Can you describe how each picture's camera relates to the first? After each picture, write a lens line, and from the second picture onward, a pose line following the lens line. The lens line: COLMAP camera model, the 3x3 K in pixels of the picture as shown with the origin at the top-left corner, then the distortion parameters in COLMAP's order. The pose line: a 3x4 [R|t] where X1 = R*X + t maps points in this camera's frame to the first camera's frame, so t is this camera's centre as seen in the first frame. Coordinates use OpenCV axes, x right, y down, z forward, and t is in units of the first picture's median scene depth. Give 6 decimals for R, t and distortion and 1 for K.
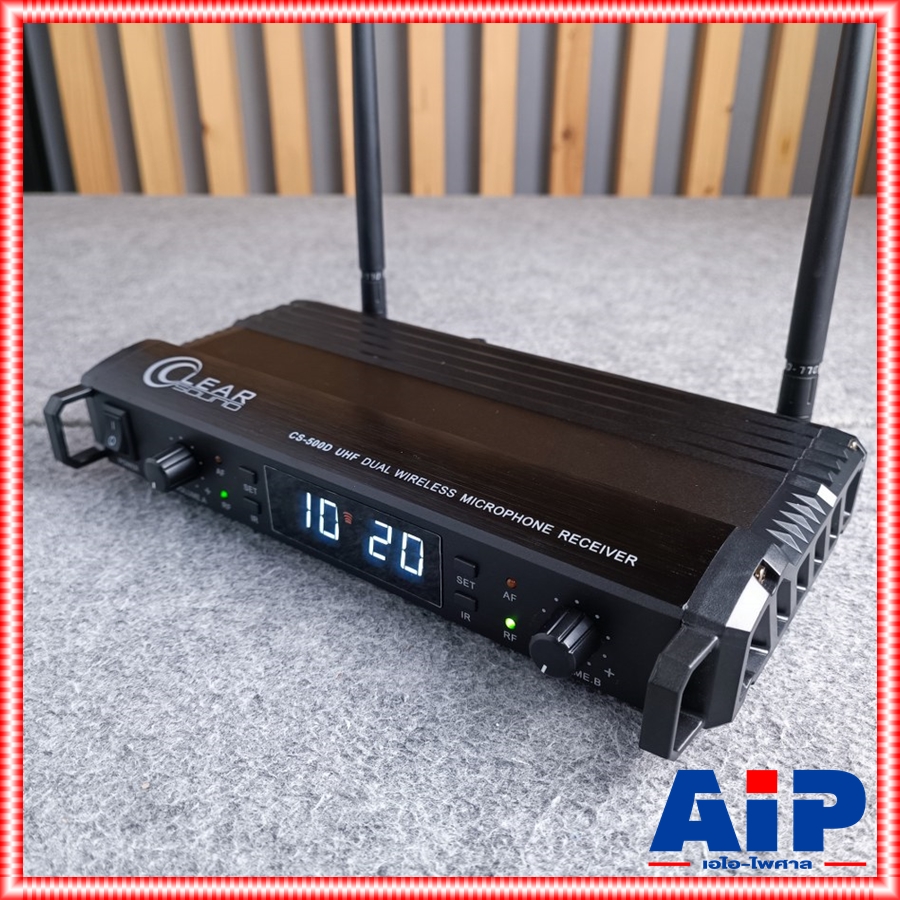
lens RADIAL K [[841.6, 0, 451.5], [0, 841.6, 454.2], [0, 0, 1]] dist [-0.021738, 0.062513]
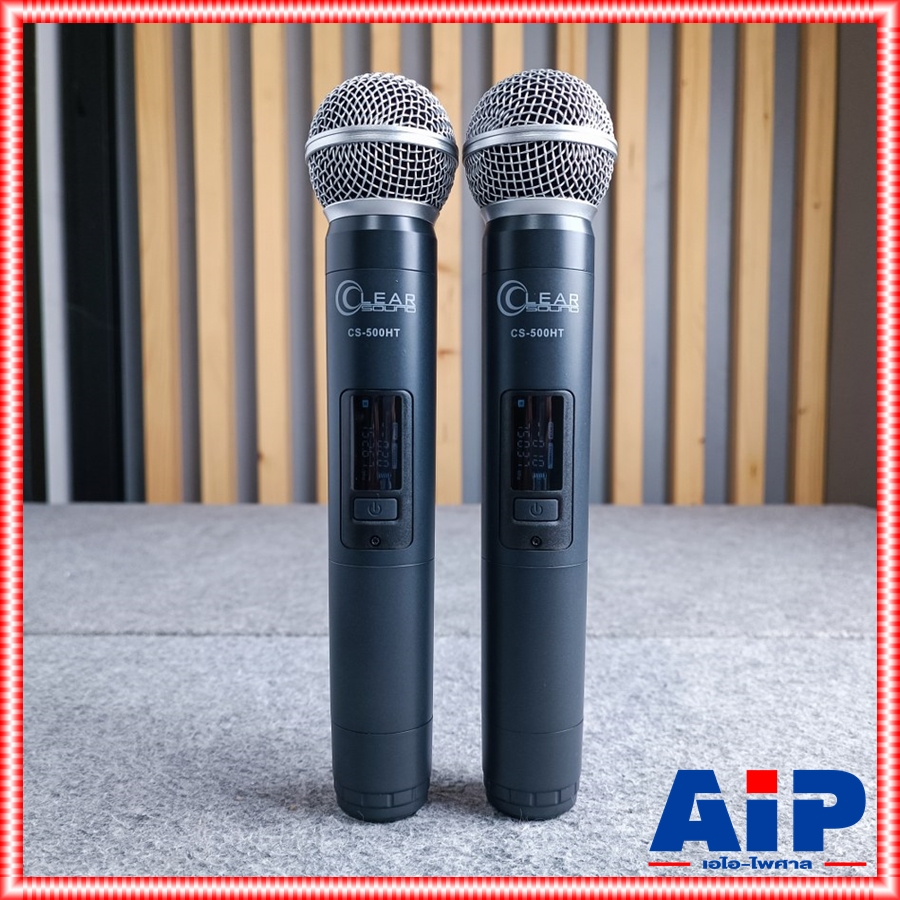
lens RADIAL K [[839.0, 0, 450.0], [0, 839.0, 450.0], [0, 0, 1]] dist [0.001513, 0.019186]
pose [[0.999830, -0.001660, -0.018374, -0.004855], [-0.005660, 0.920300, -0.391173, 0.139730], [0.017559, 0.391210, 0.920134, -0.189310]]
